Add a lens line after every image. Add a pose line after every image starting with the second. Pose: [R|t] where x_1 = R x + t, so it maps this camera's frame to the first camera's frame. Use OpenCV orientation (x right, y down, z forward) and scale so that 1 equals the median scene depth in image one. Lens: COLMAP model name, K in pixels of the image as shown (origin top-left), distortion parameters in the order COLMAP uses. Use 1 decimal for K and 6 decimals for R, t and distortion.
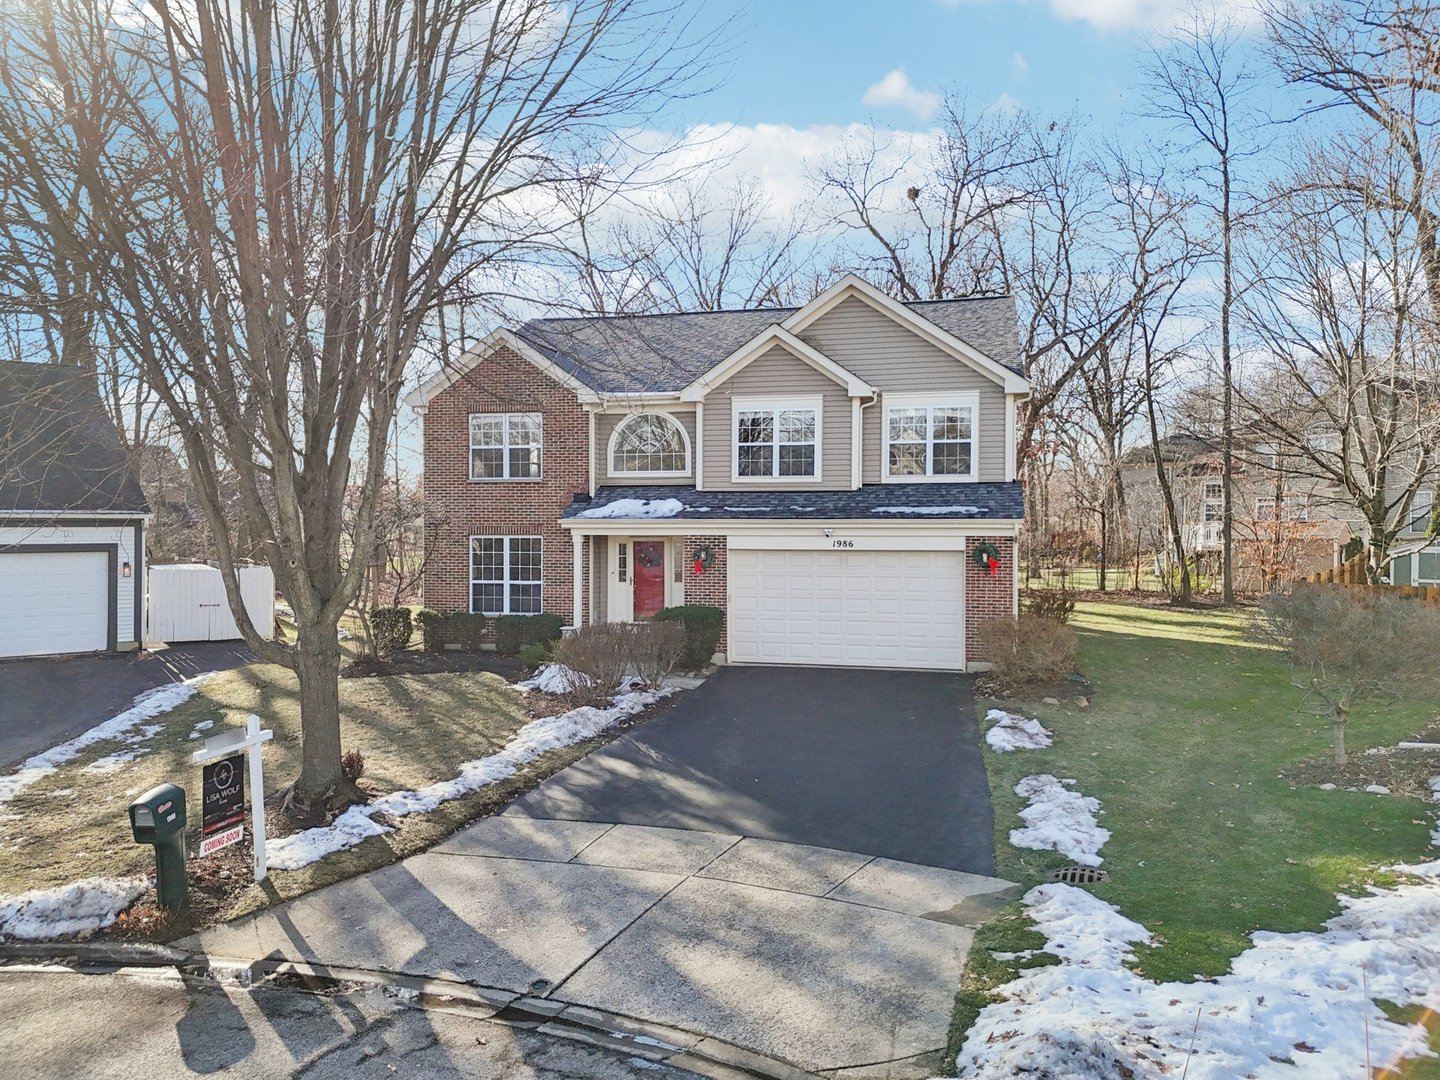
lens RADIAL K [[1096.2, 0, 715.3], [0, 1096.2, 503.0], [0, 0, 1]] dist [0.067184, -0.047214]
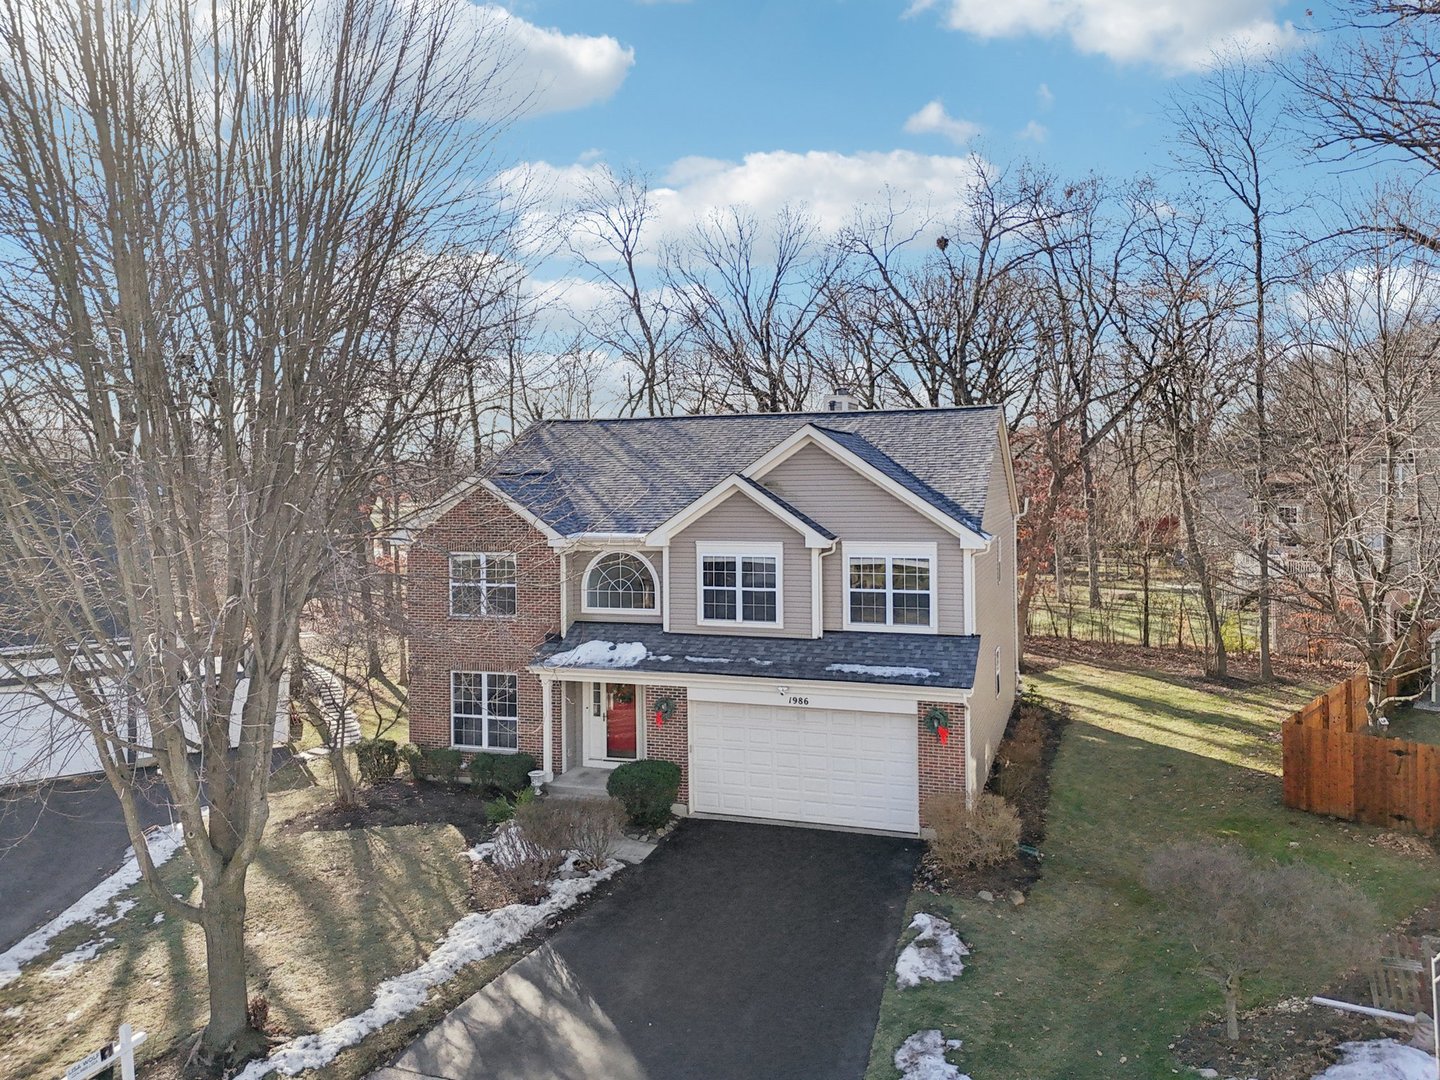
lens RADIAL K [[1117.2, 0, 722.6], [0, 1117.2, 443.9], [0, 0, 1]] dist [0.064371, -0.037316]
pose [[0.995334, -0.014958, -0.095321, 0.146141], [0.014809, 0.999888, -0.002273, -0.192763], [0.095344, 0.000851, 0.995444, -0.024407]]
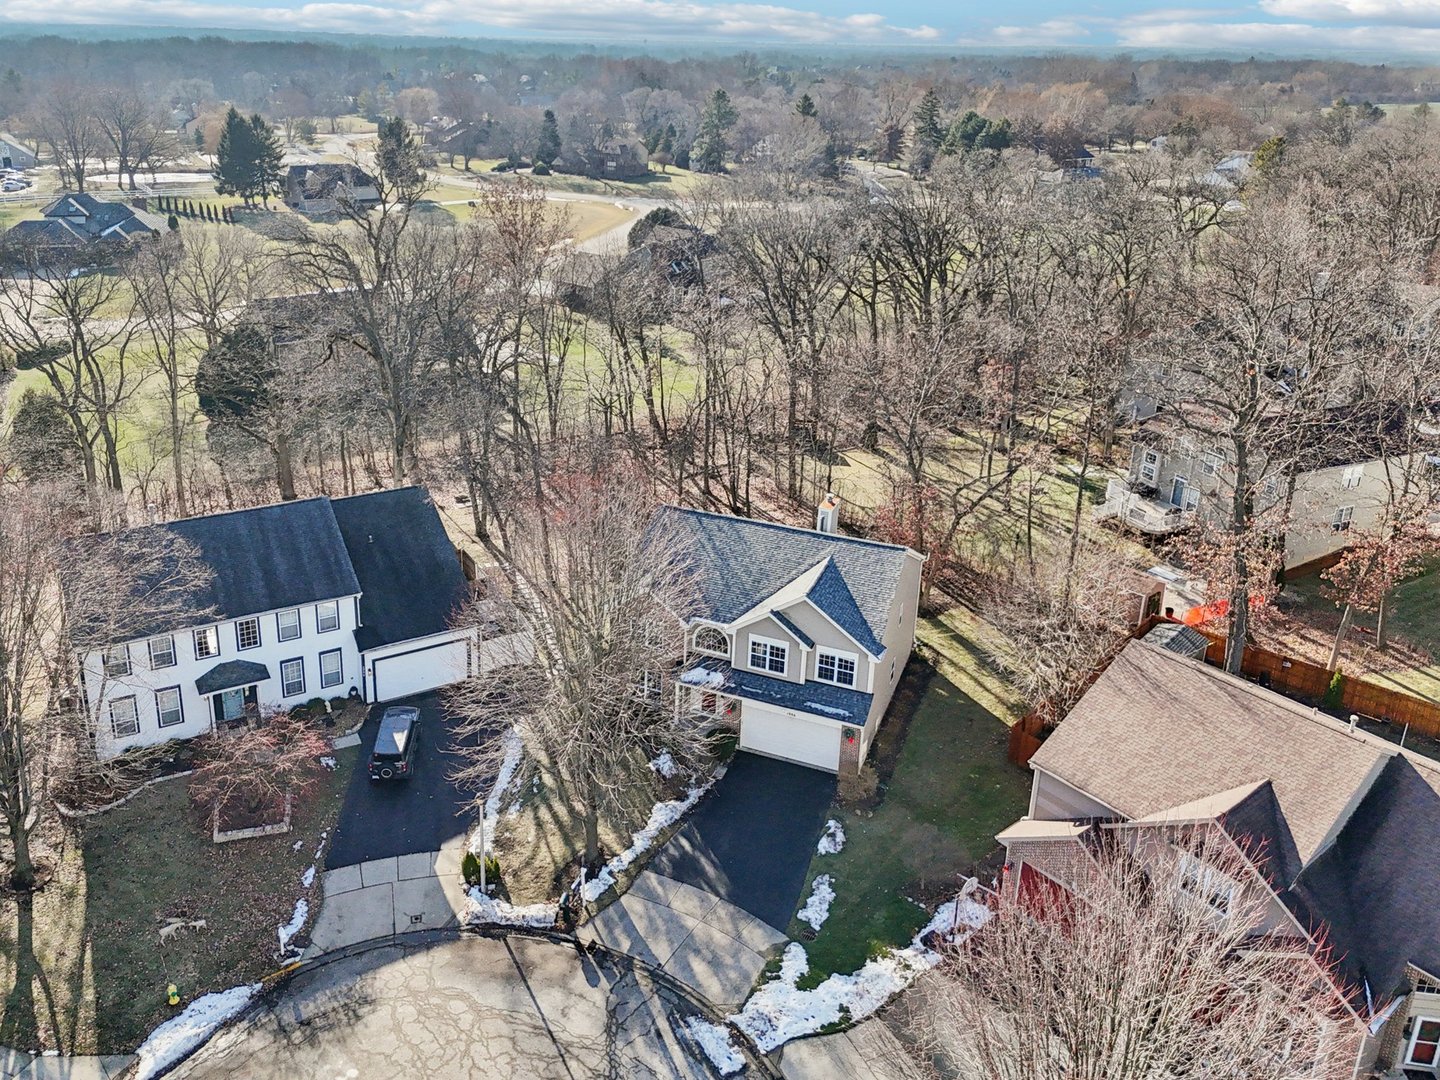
lens RADIAL K [[1212.6, 0, 660.7], [0, 1212.6, 406.4], [0, 0, 1]] dist [0.070236, -0.007531]
pose [[0.986958, 0.070682, -0.144634, 0.167088], [-0.019233, 0.943791, 0.329983, -1.379971], [0.159828, -0.322898, 0.932841, -1.189138]]
